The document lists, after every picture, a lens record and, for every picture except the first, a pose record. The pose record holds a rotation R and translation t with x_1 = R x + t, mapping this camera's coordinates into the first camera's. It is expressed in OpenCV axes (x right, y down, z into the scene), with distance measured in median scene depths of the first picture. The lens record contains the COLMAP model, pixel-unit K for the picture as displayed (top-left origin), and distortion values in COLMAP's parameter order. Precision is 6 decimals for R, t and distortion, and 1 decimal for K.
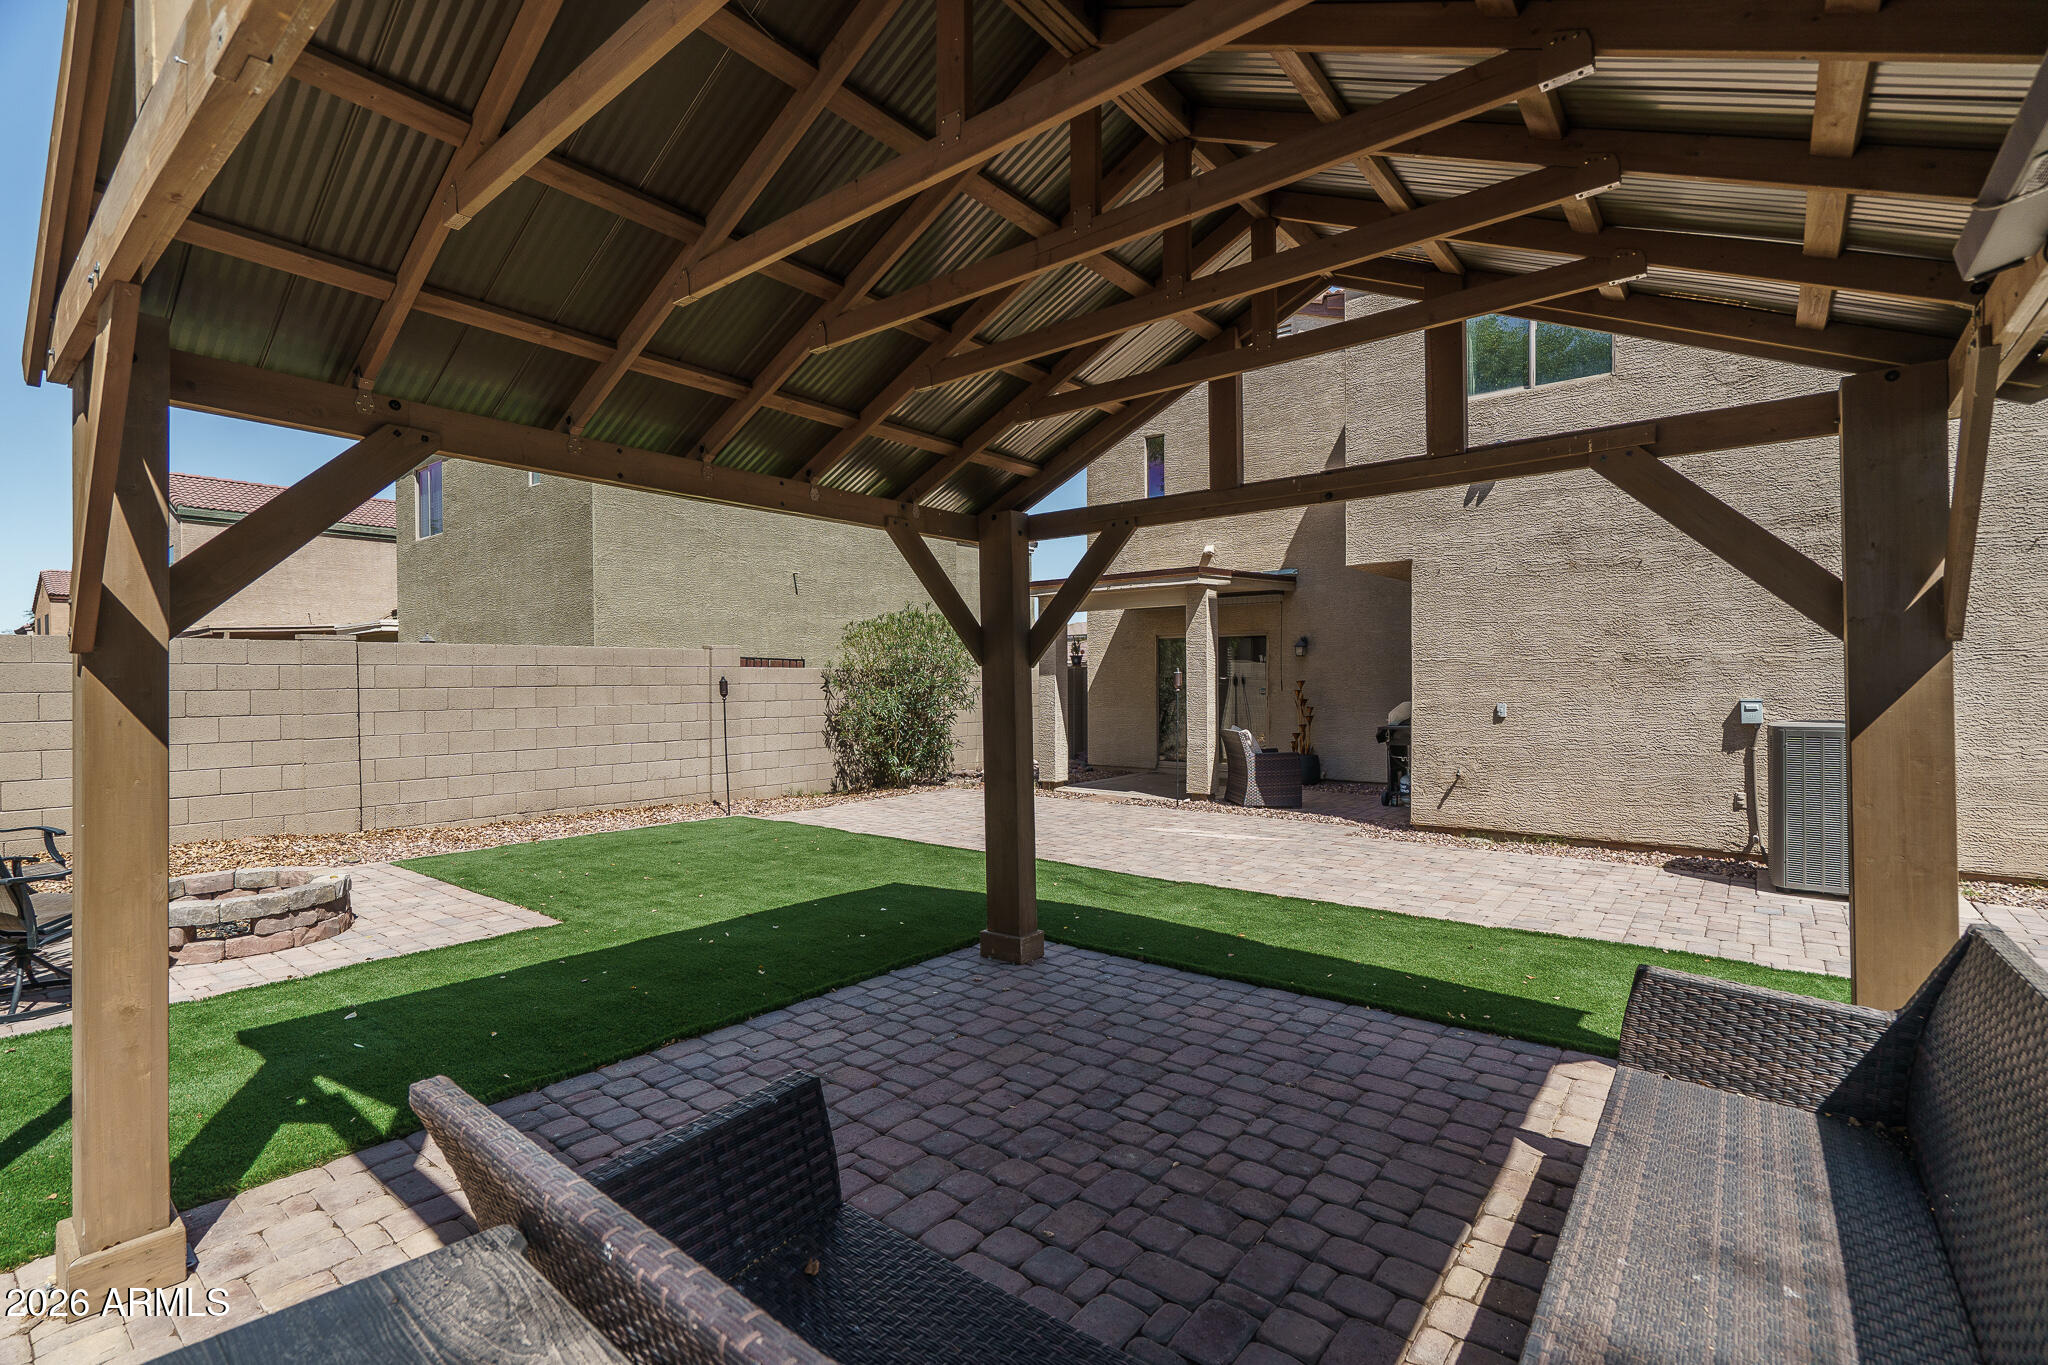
lens RADIAL K [[933.9, 0, 1016.8], [0, 933.9, 692.7], [0, 0, 1]] dist [0.000214, -0.000148]
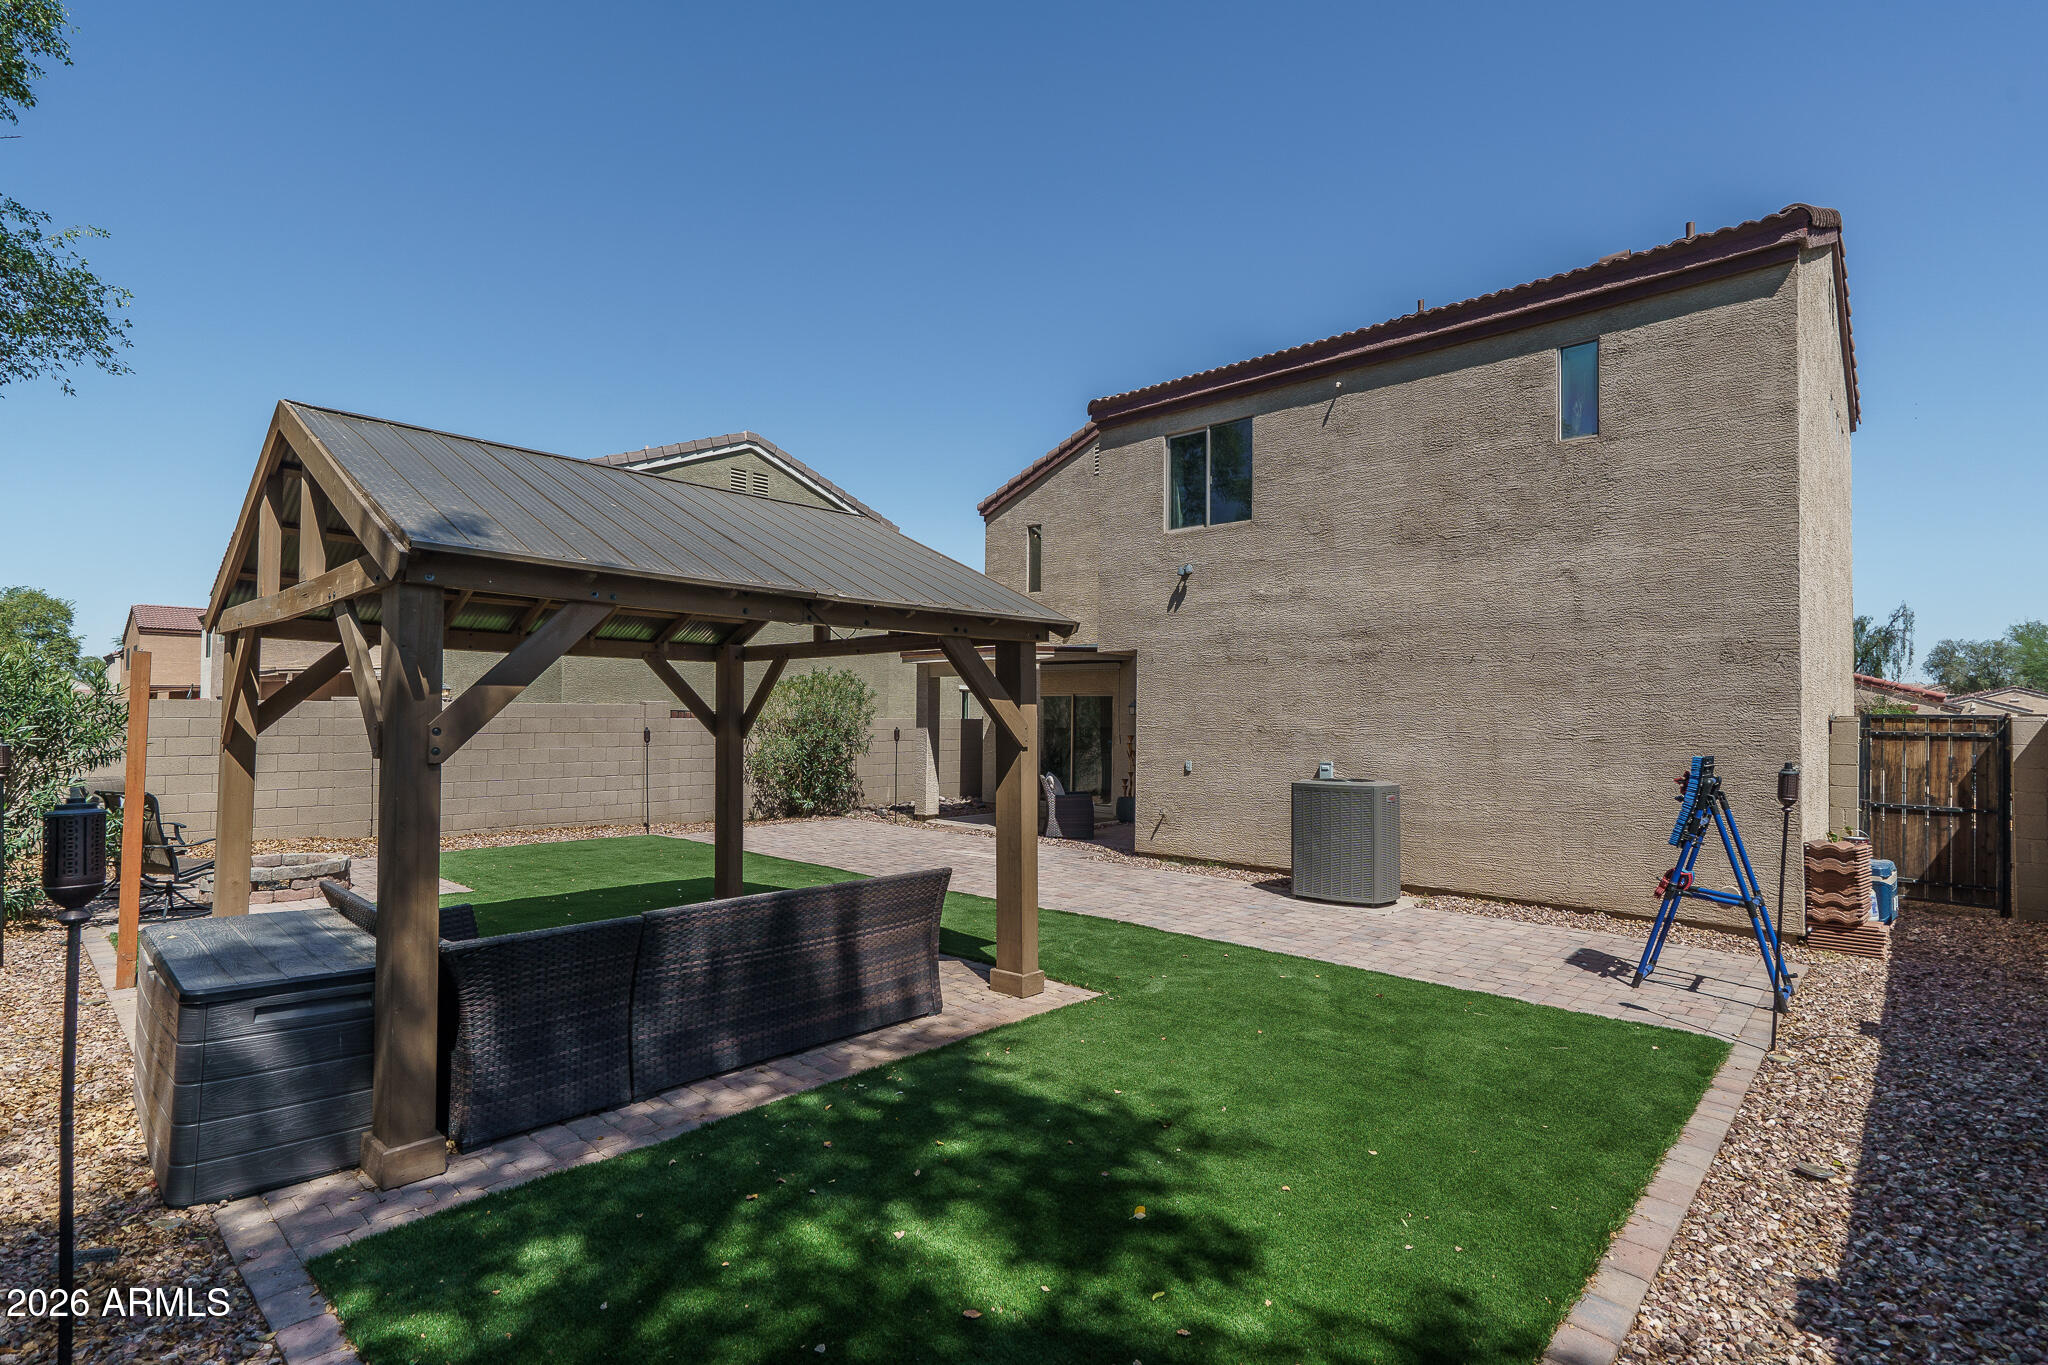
lens RADIAL K [[1009.7, 0, 1024.0], [0, 1009.7, 682.5], [0, 0, 1]] dist [0.000139, 0.011737]
pose [[0.996931, 0.012741, -0.077242, 0.408468], [-0.015967, 0.999020, -0.041286, -0.037690], [0.076640, 0.042393, 0.996157, -0.470572]]
